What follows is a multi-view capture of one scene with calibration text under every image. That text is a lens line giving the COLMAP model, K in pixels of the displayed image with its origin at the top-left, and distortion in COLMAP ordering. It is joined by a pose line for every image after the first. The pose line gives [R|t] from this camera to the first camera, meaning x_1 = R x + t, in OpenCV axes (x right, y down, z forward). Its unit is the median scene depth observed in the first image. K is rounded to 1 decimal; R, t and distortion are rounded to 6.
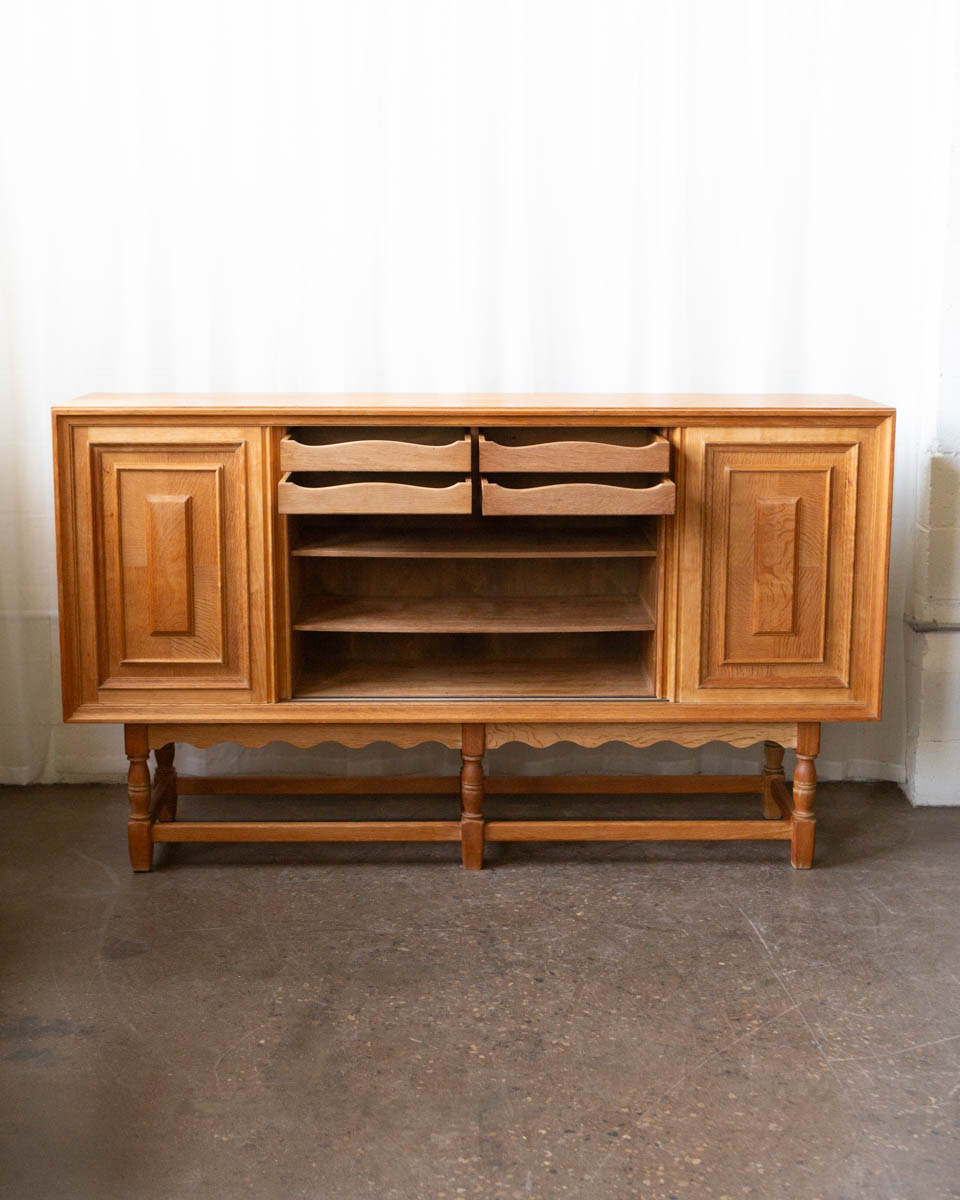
lens RADIAL K [[1630.0, 0, 477.0], [0, 1630.0, 481.1], [0, 0, 1]] dist [-0.010799, 0.000000]
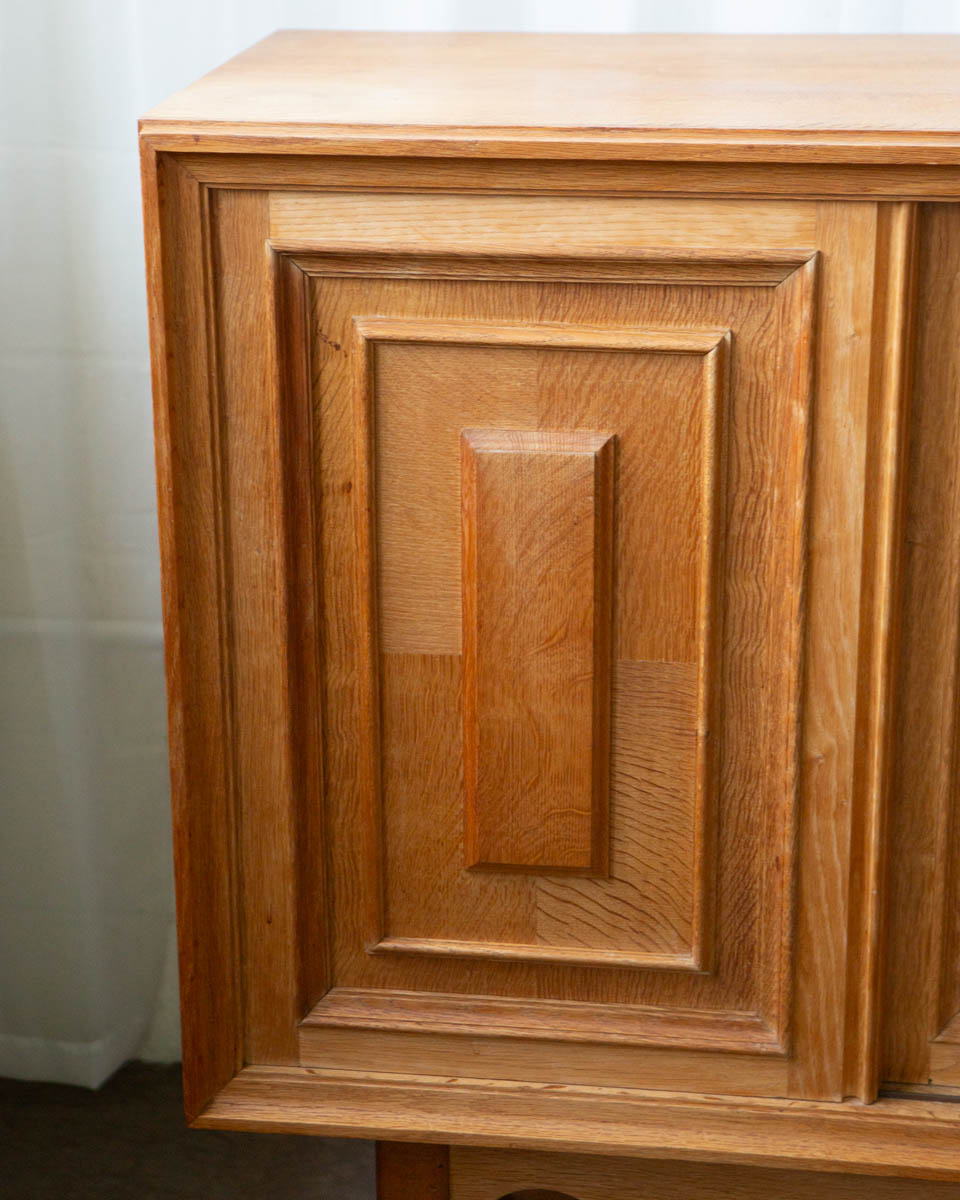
lens RADIAL K [[2655.4, 0, 486.8], [0, 2655.4, 546.5], [0, 0, 1]] dist [0.219553, 0.000000]
pose [[0.988527, 0.041479, -0.145240, -0.107925], [-0.011354, 0.979240, 0.202384, -0.083530], [0.150620, -0.198413, 0.968476, 0.457961]]
